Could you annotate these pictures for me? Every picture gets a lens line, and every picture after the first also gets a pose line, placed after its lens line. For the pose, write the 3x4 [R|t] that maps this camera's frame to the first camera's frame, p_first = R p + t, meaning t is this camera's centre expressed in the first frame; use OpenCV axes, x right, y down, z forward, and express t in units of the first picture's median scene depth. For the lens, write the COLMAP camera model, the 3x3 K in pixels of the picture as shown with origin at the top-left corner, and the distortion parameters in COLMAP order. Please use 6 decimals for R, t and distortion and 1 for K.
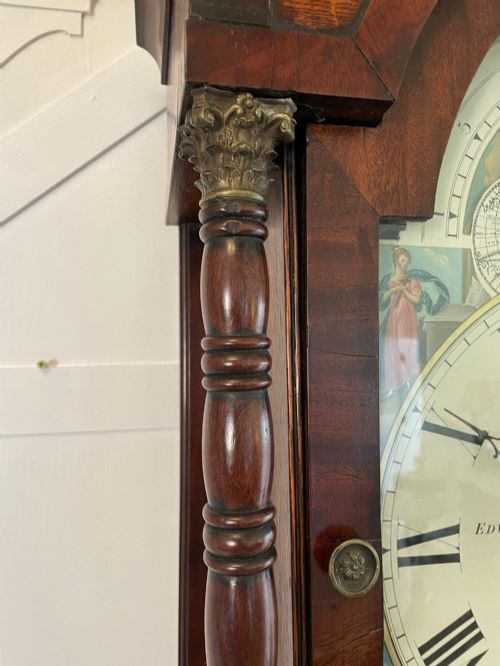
lens RADIAL K [[513.1, 0, 248.1], [0, 513.1, 335.8], [0, 0, 1]] dist [0.070317, -0.121515]
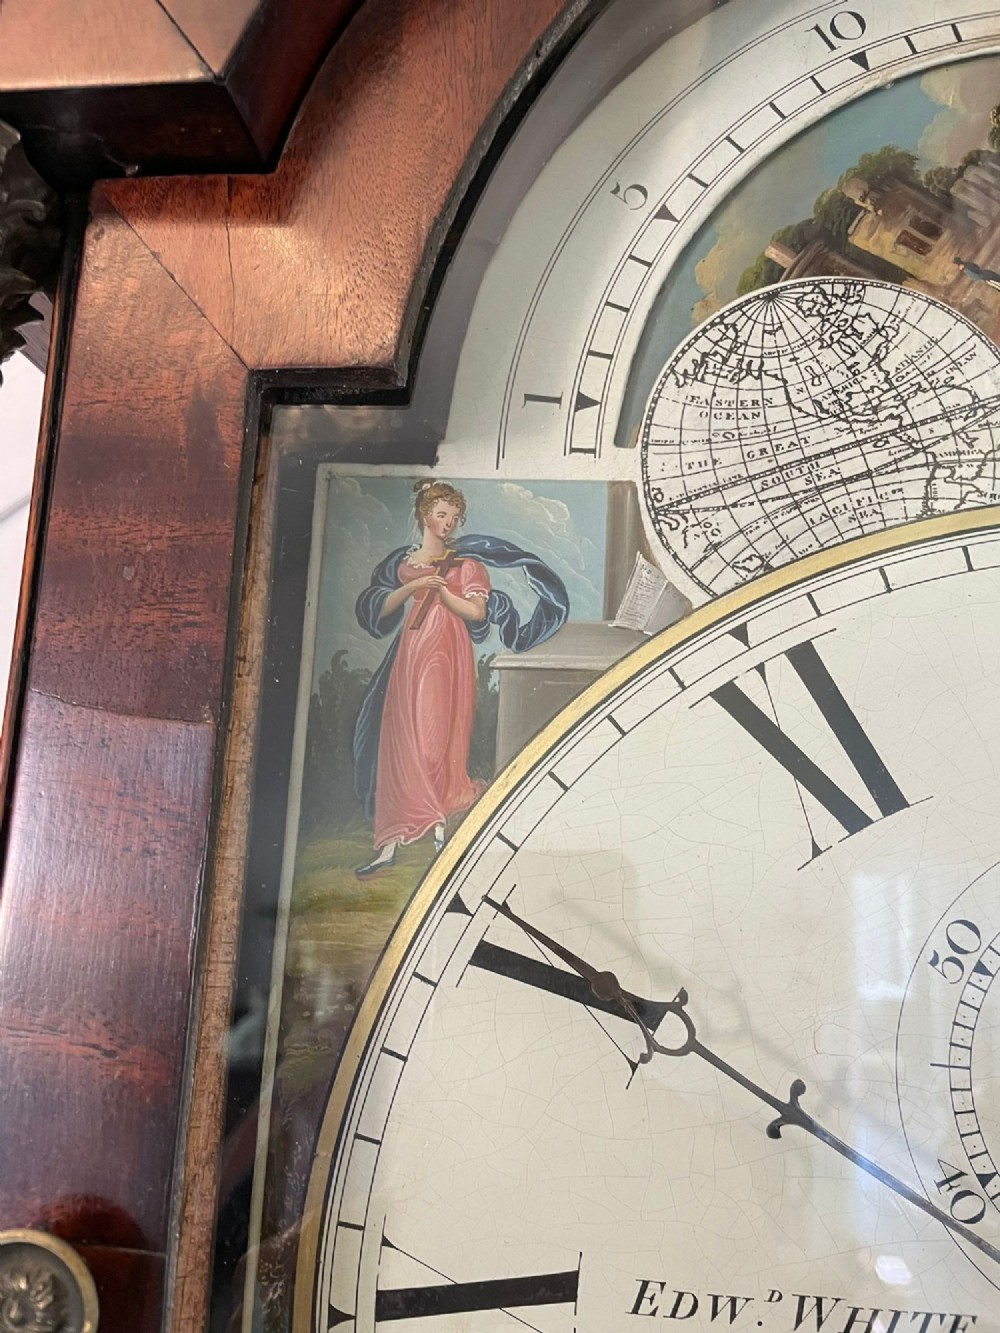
lens RADIAL K [[1030.7, 0, 510.5], [0, 1030.7, 668.1], [0, 0, 1]] dist [0.072522, -0.121856]
pose [[0.957967, -0.009633, -0.286718, 0.573271], [-0.044672, 0.982236, -0.182257, 0.110407], [0.283381, 0.187405, 0.940518, 0.296960]]
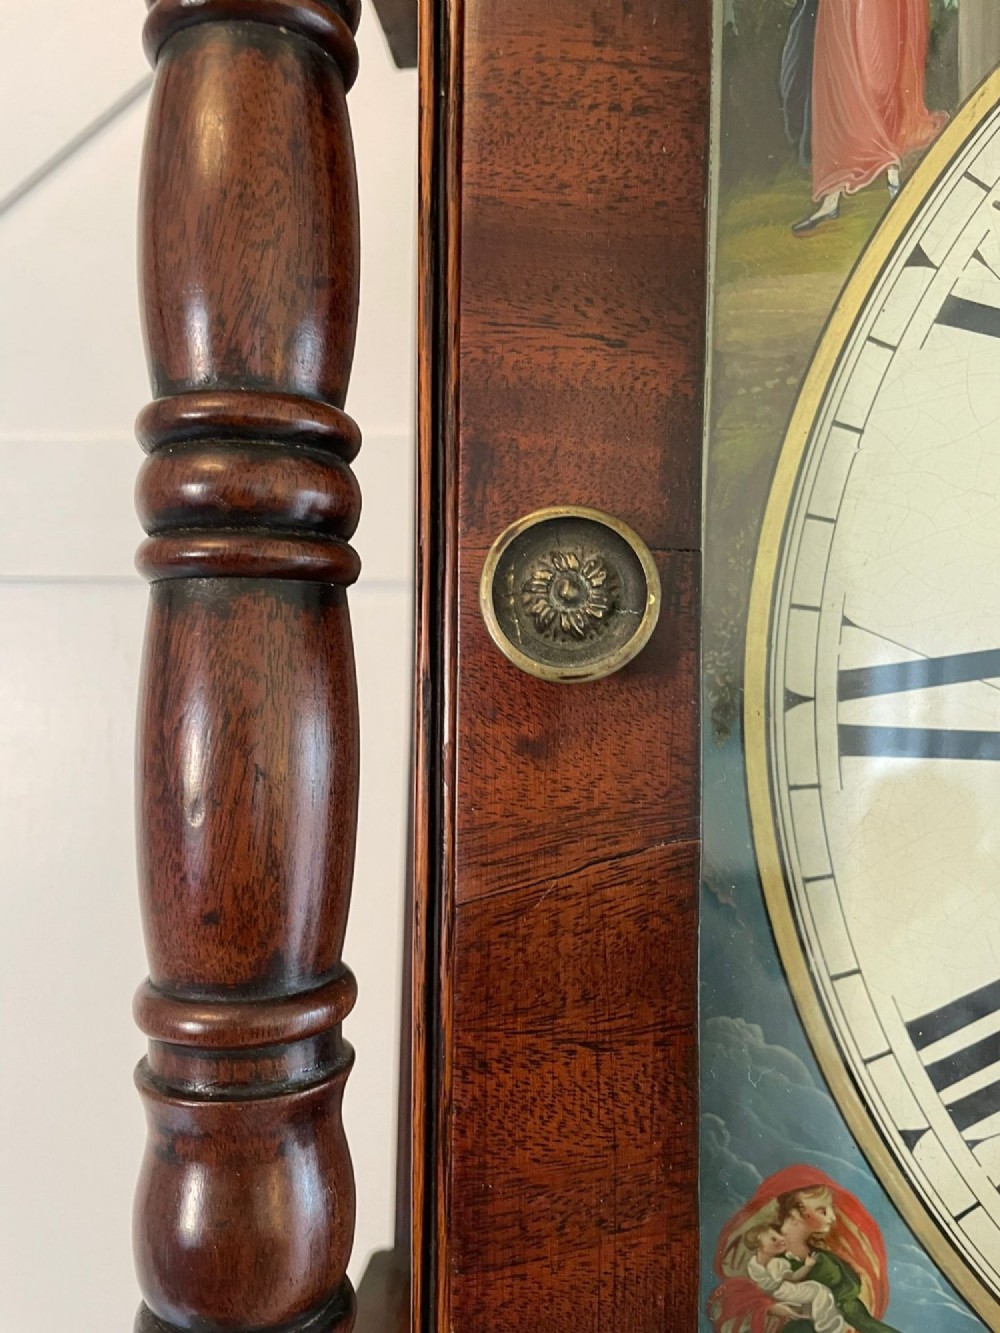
lens RADIAL K [[1026.9, 0, 496.3], [0, 1026.9, 672.1], [0, 0, 1]] dist [0.070317, -0.121515]
pose [[0.952413, 0.023735, -0.303884, 0.279762], [-0.018852, 0.999642, 0.018995, 0.386455], [0.304227, -0.012363, 0.952519, 0.327133]]
